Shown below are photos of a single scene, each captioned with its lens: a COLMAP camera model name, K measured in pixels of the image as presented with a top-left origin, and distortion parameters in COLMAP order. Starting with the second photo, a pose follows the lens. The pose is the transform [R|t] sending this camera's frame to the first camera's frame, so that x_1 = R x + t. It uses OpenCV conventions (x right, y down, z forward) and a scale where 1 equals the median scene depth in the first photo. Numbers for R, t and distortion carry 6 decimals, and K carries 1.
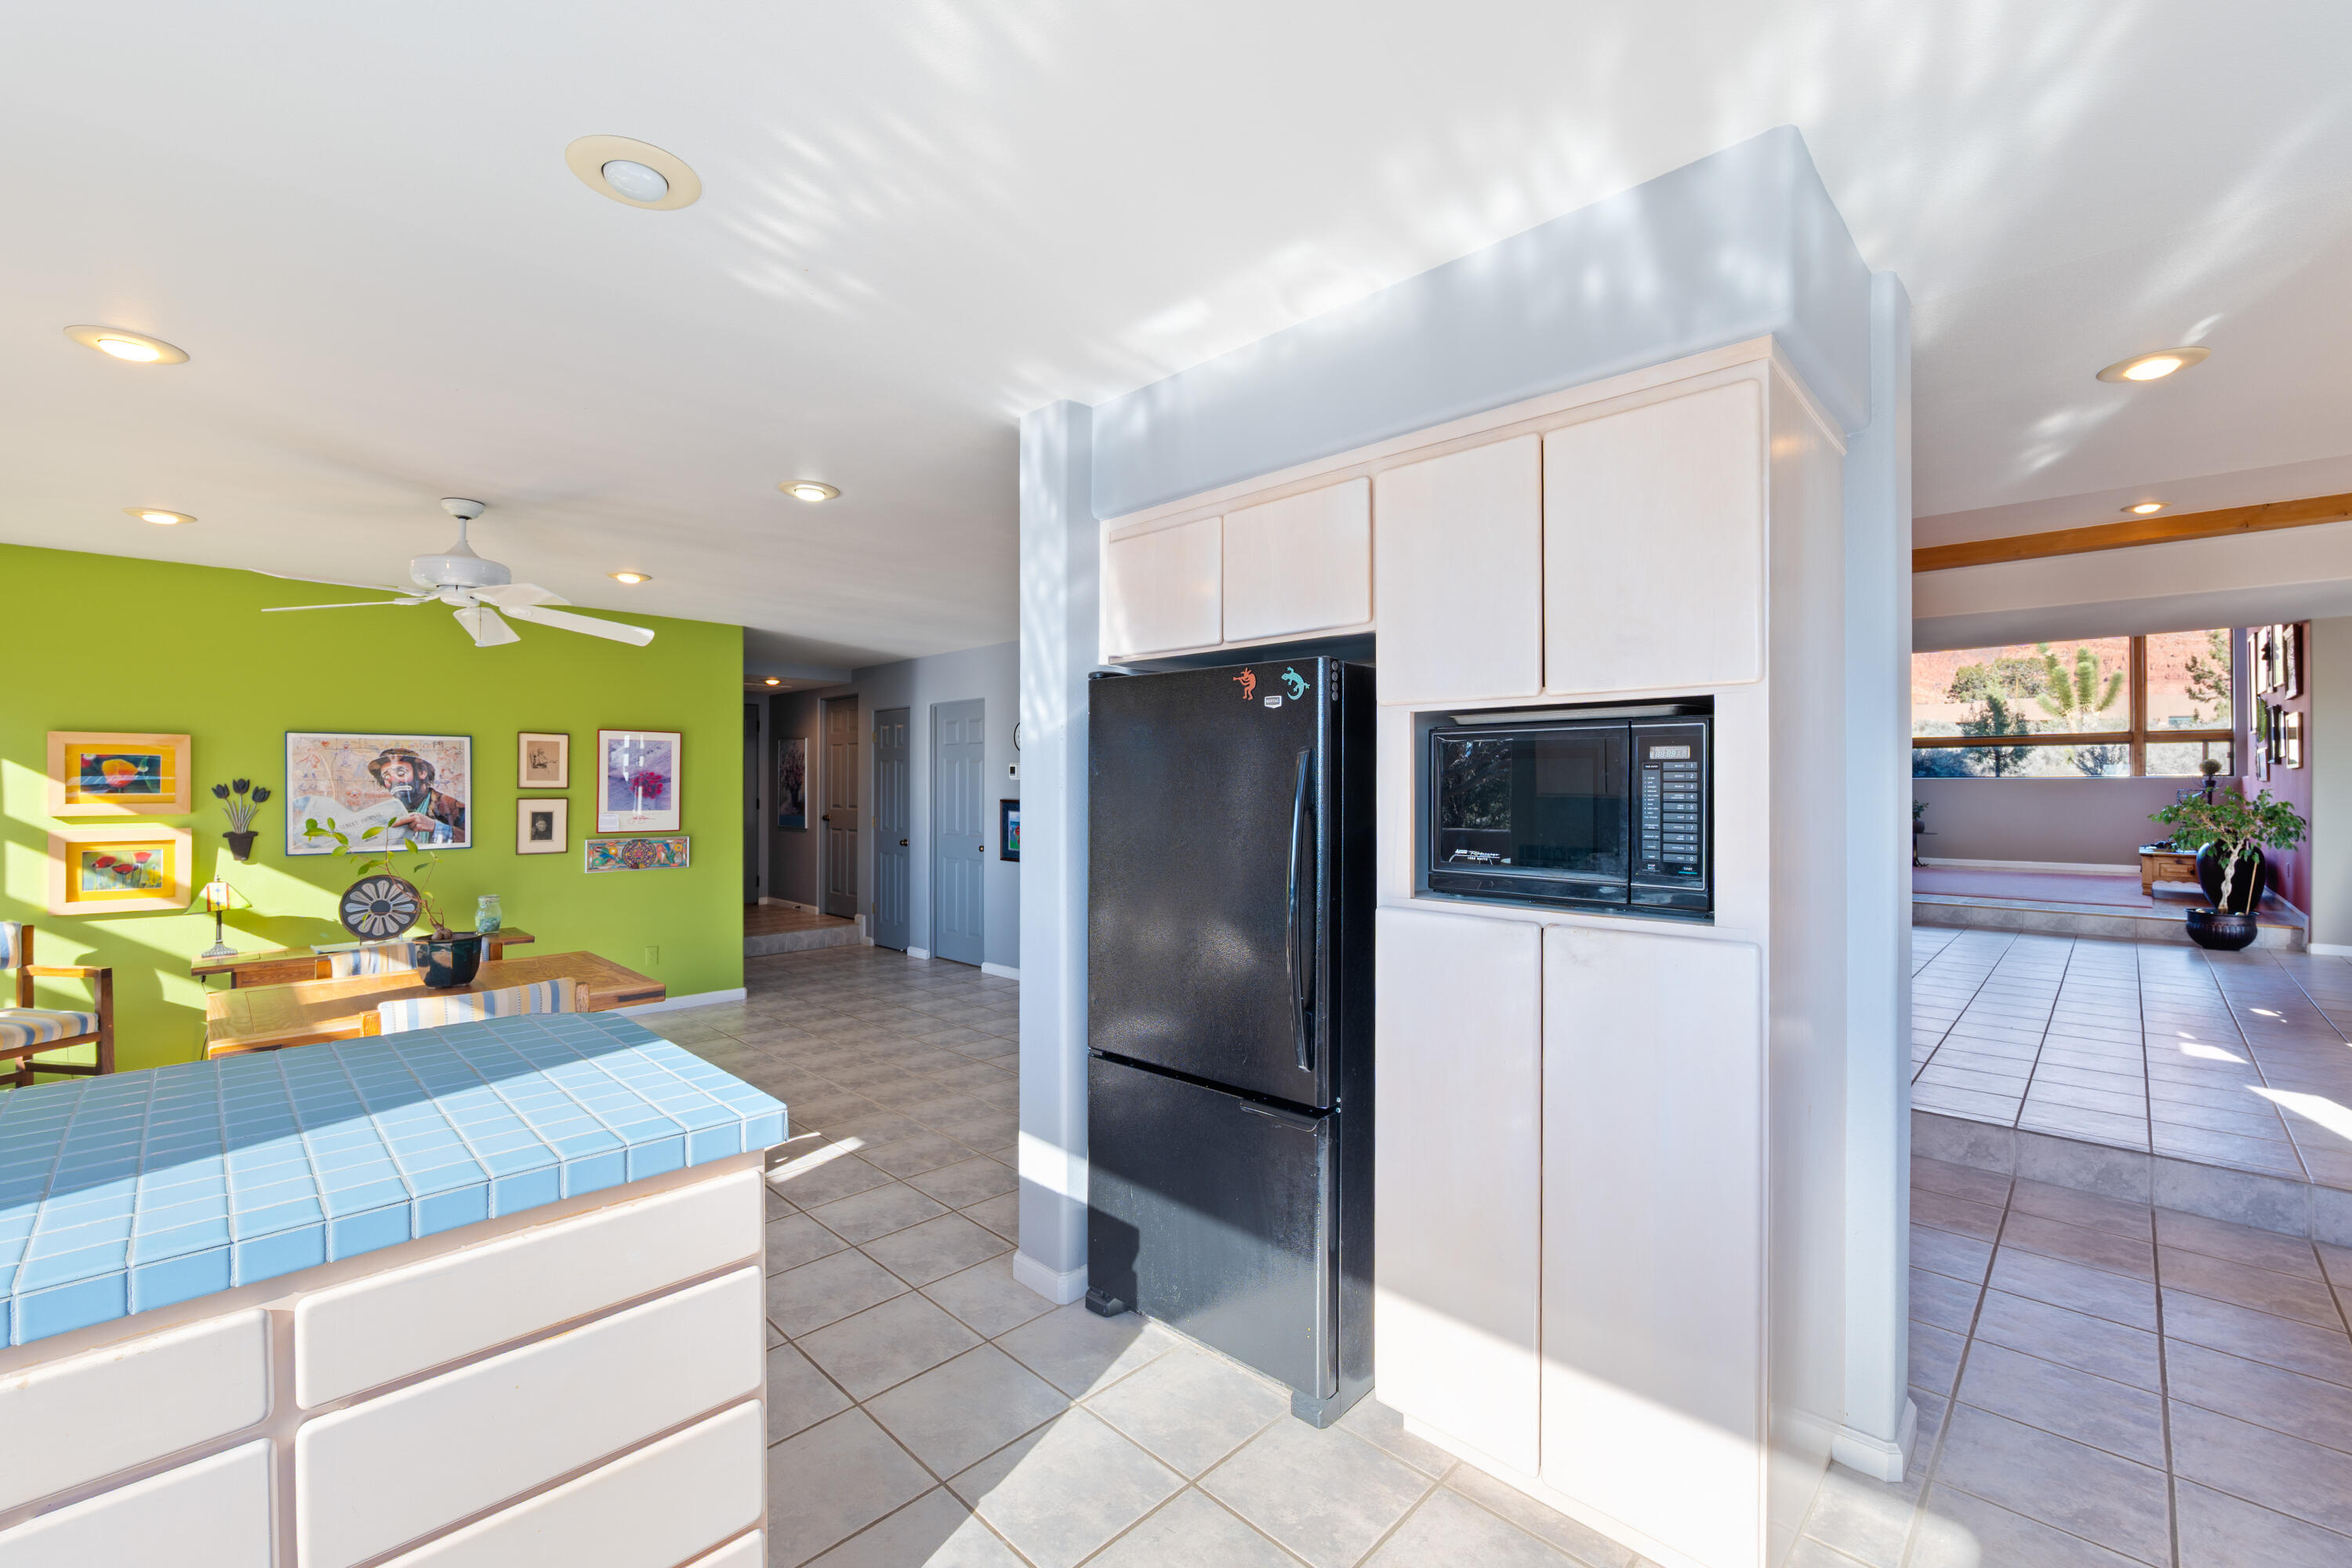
lens RADIAL K [[973.5, 0, 1176.0], [0, 973.5, 784.0], [0, 0, 1]] dist [-0.015470, -0.000246]
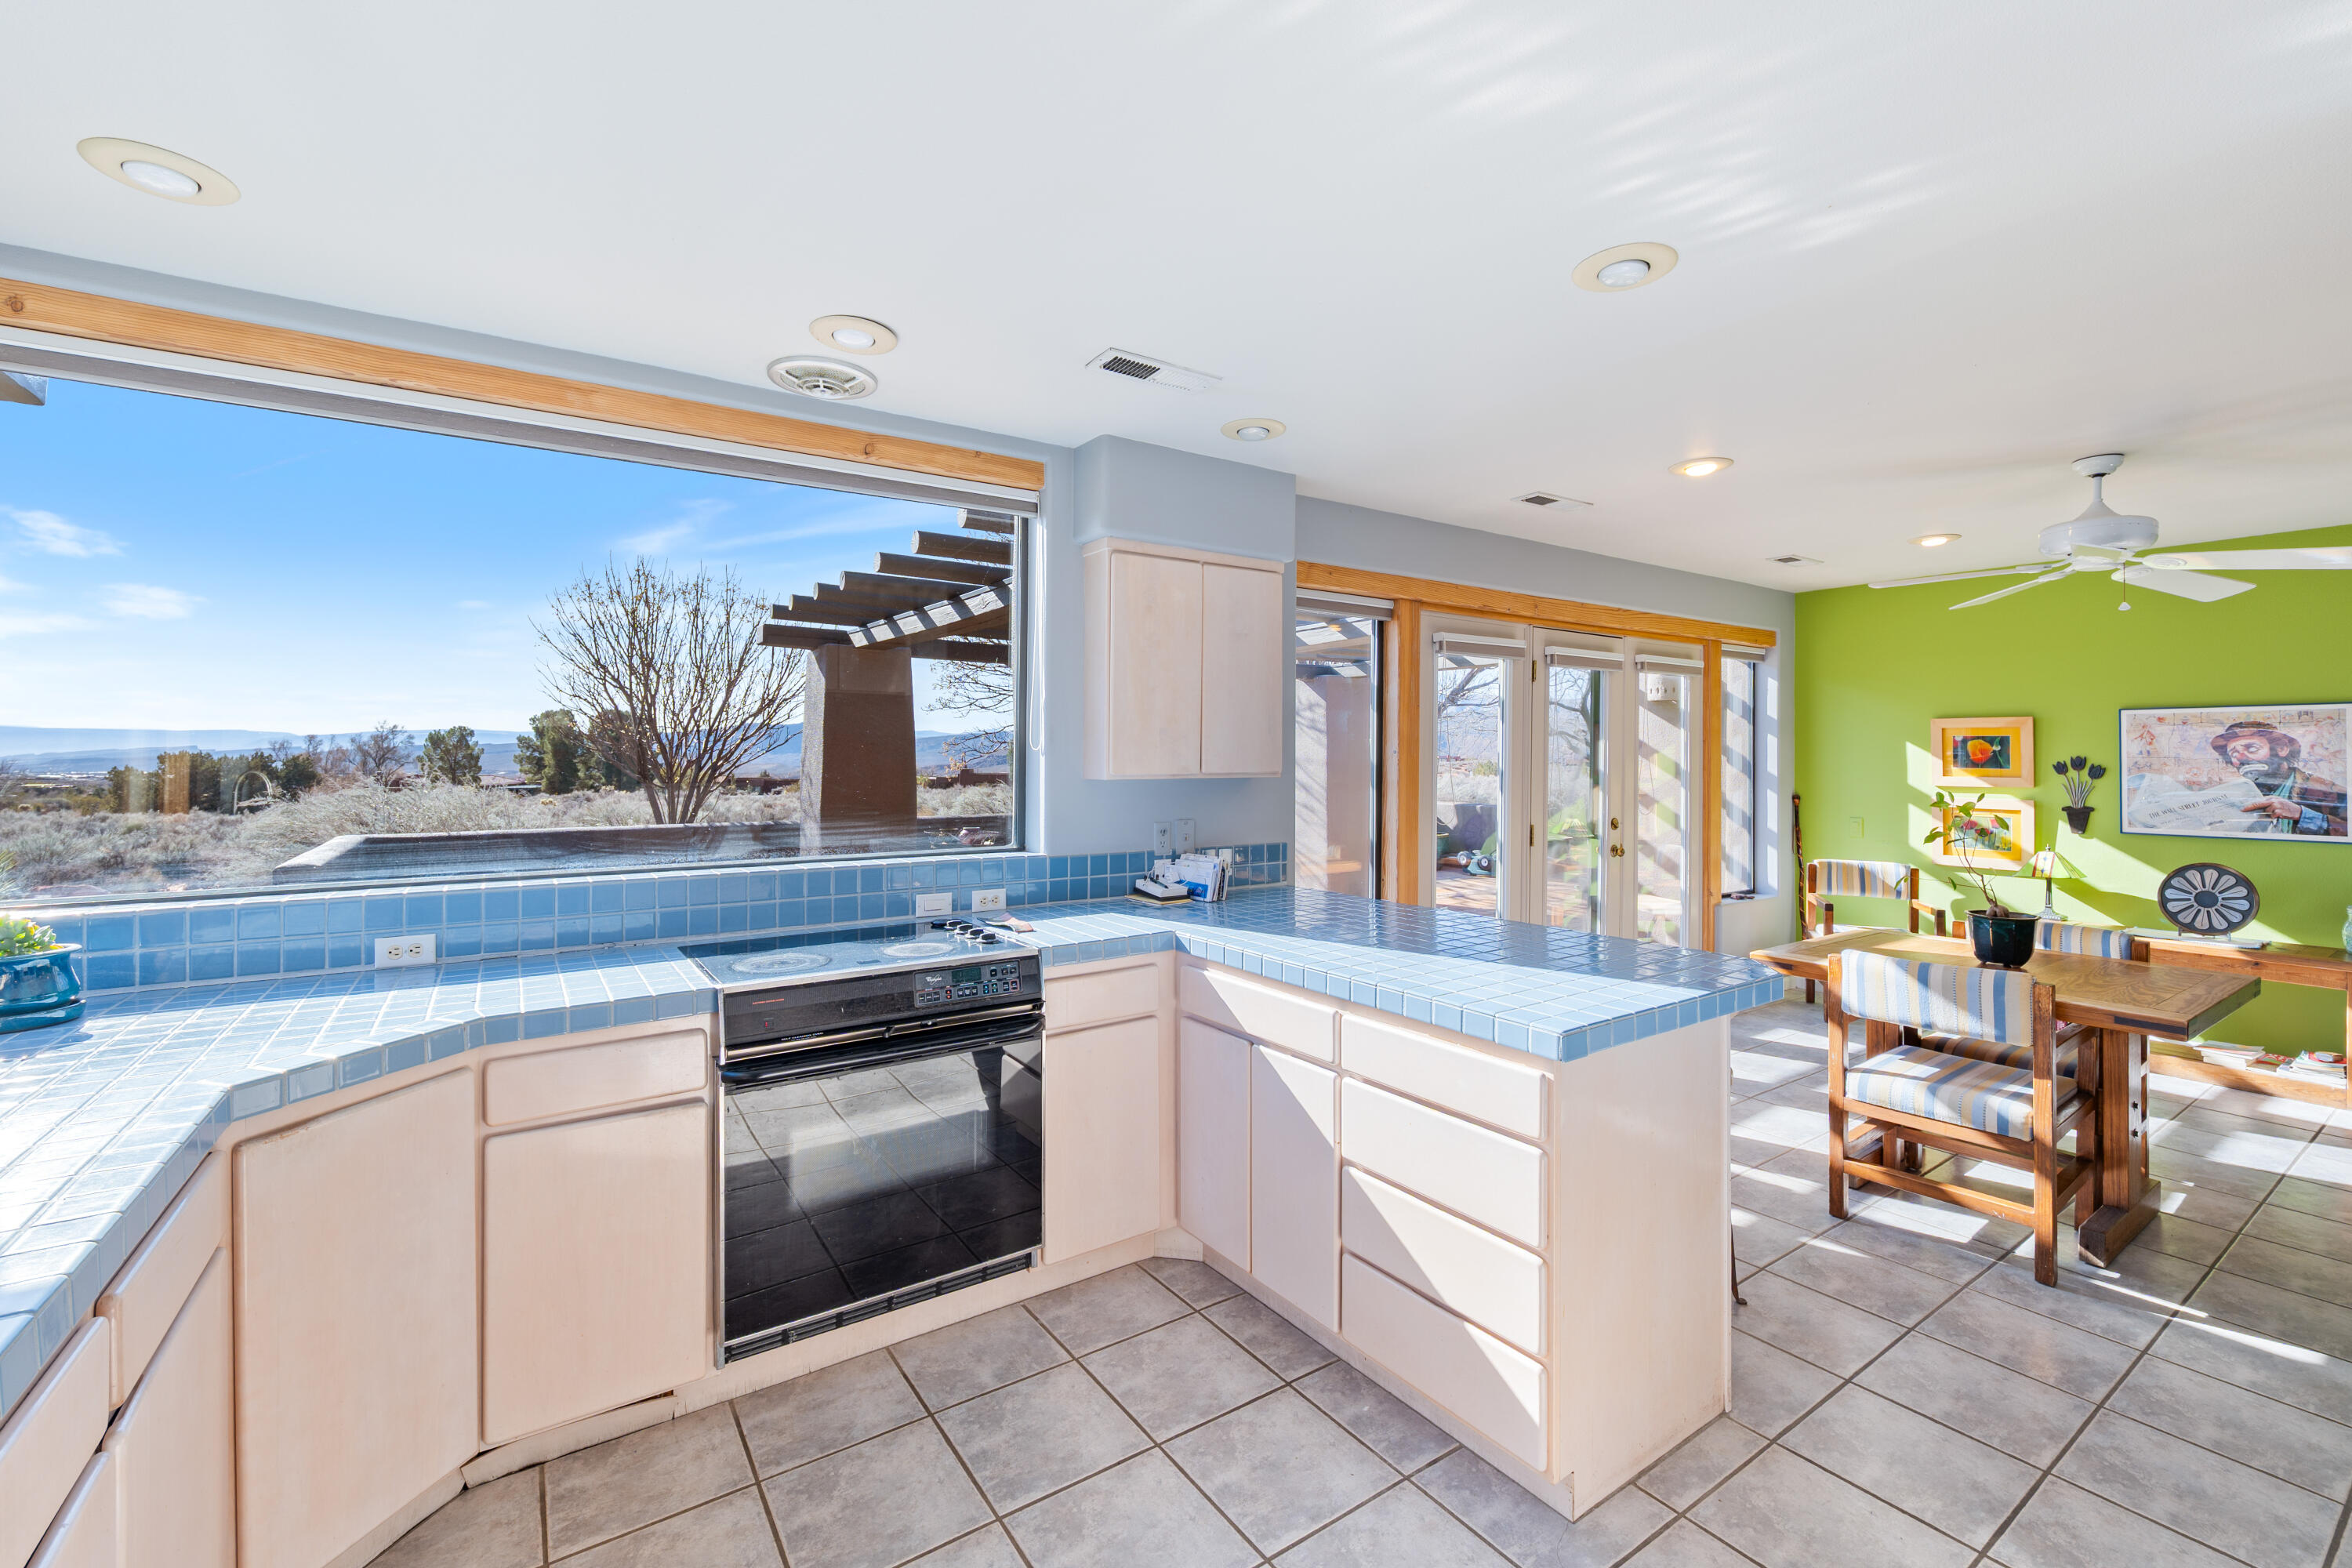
lens RADIAL K [[979.0, 0, 1176.7], [0, 979.0, 752.7], [0, 0, 1]] dist [0.000021, -0.000057]
pose [[-0.197668, -0.003455, -0.980263, 0.275947], [-0.004359, 0.999987, -0.002645, -0.002205], [0.980259, 0.003750, -0.197680, 0.244105]]
